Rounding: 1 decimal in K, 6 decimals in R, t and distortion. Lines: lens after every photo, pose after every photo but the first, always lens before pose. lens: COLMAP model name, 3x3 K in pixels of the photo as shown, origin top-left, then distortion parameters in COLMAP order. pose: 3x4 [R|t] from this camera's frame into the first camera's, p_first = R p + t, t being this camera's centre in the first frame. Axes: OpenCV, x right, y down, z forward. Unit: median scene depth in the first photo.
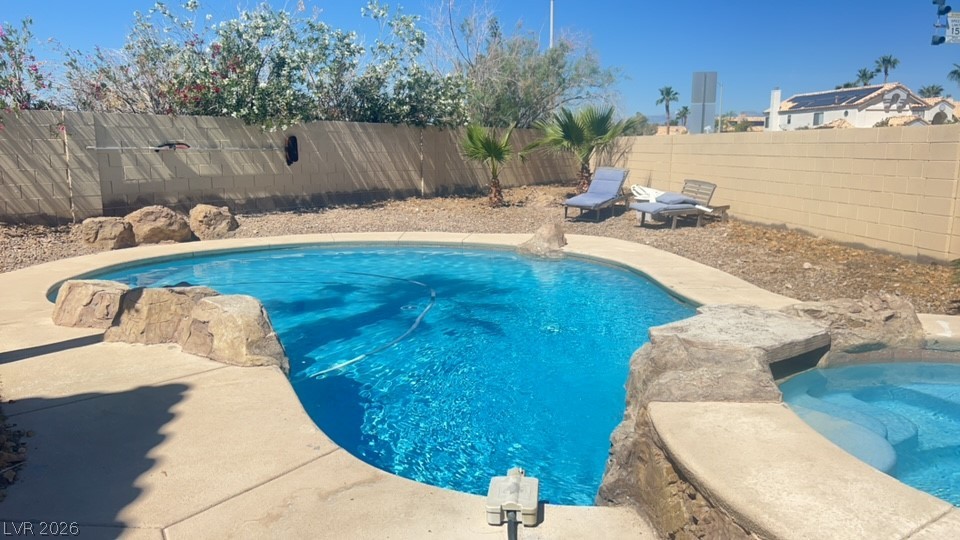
lens RADIAL K [[687.2, 0, 481.1], [0, 687.2, 272.8], [0, 0, 1]] dist [0.031909, -0.039580]
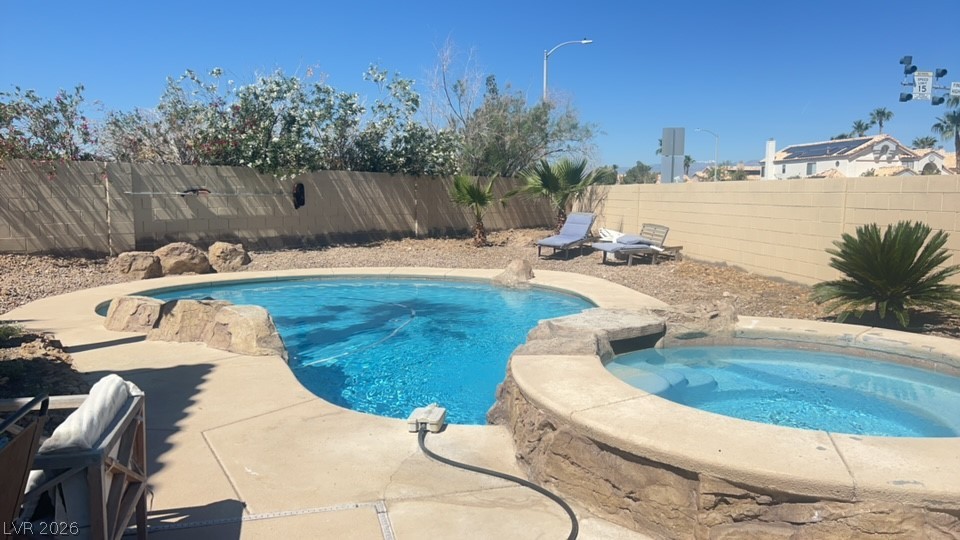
lens RADIAL K [[687.2, 0, 481.1], [0, 687.2, 272.8], [0, 0, 1]] dist [0.031909, -0.039580]
pose [[0.999905, 0.006747, -0.011994, 0.046906], [-0.007528, 0.997771, -0.066309, 0.025896], [0.011520, 0.066393, 0.997727, -0.143348]]
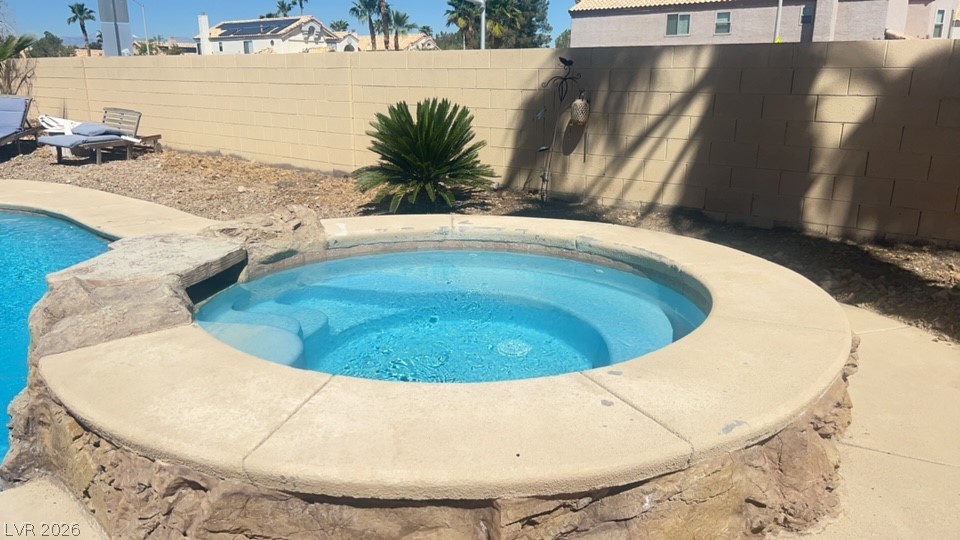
lens RADIAL K [[687.2, 0, 481.1], [0, 687.2, 272.8], [0, 0, 1]] dist [0.031909, -0.039580]
pose [[0.730257, -0.180969, 0.658767, 0.023603], [0.115401, 0.983096, 0.142140, 0.005491], [-0.673355, -0.027777, 0.738798, -0.004218]]
